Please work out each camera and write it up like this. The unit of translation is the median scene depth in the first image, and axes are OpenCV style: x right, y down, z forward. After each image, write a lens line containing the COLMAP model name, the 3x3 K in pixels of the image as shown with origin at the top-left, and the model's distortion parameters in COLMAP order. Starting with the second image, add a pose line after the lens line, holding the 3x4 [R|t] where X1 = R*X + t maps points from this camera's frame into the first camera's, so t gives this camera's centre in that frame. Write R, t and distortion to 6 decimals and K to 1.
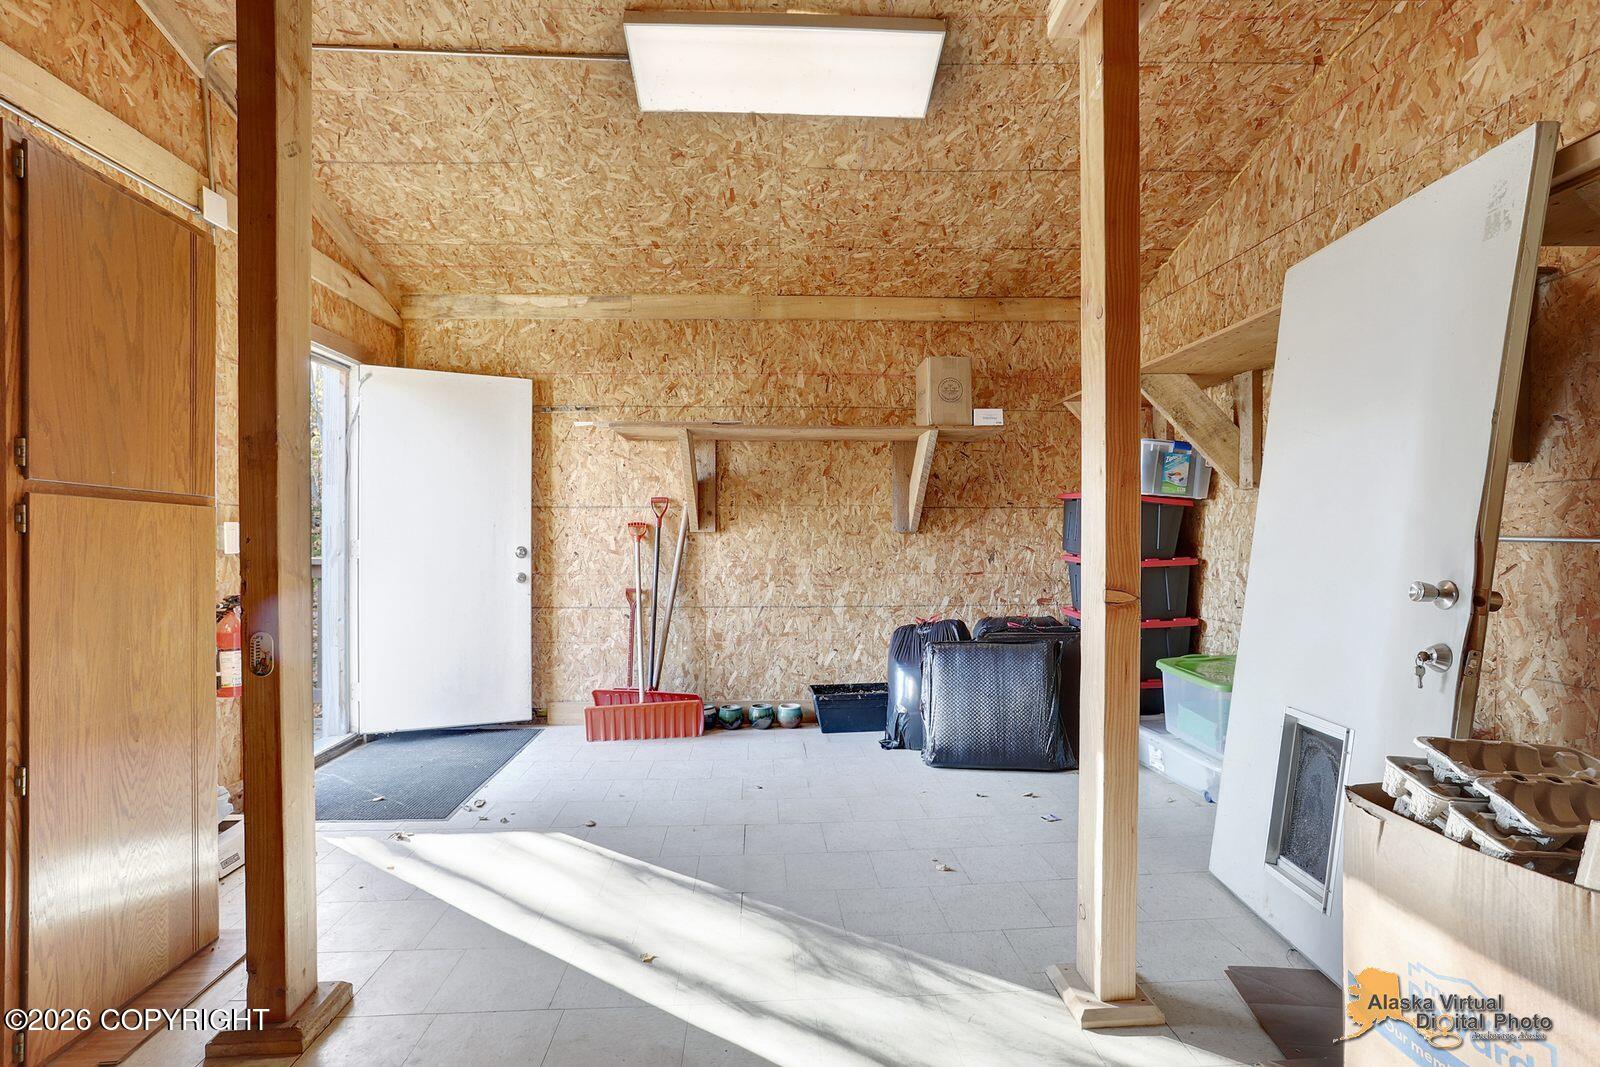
lens RADIAL K [[775.8, 0, 799.3], [0, 775.8, 539.5], [0, 0, 1]] dist [-0.047444, 0.028868]
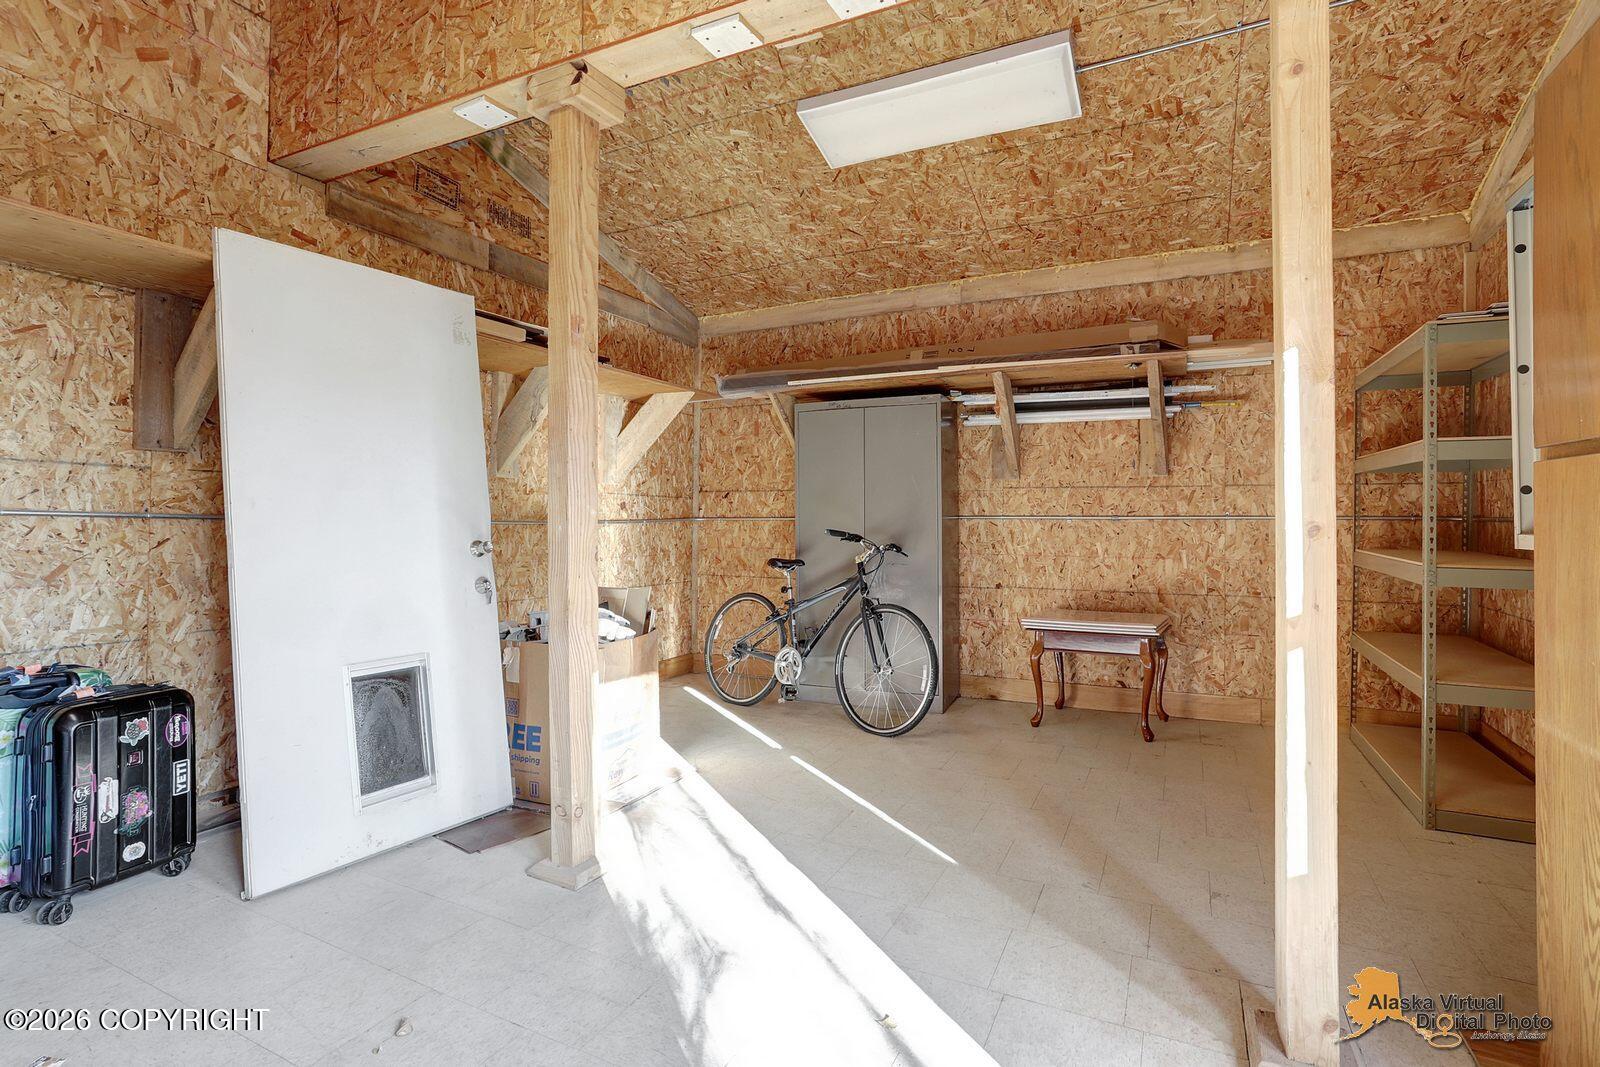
lens RADIAL K [[775.8, 0, 799.3], [0, 775.8, 539.5], [0, 0, 1]] dist [-0.047444, 0.028868]
pose [[-0.869994, -0.024482, 0.492454, -0.499129], [-0.010818, 0.999474, 0.030576, -0.012784], [-0.492944, 0.021274, -0.869801, 1.682409]]
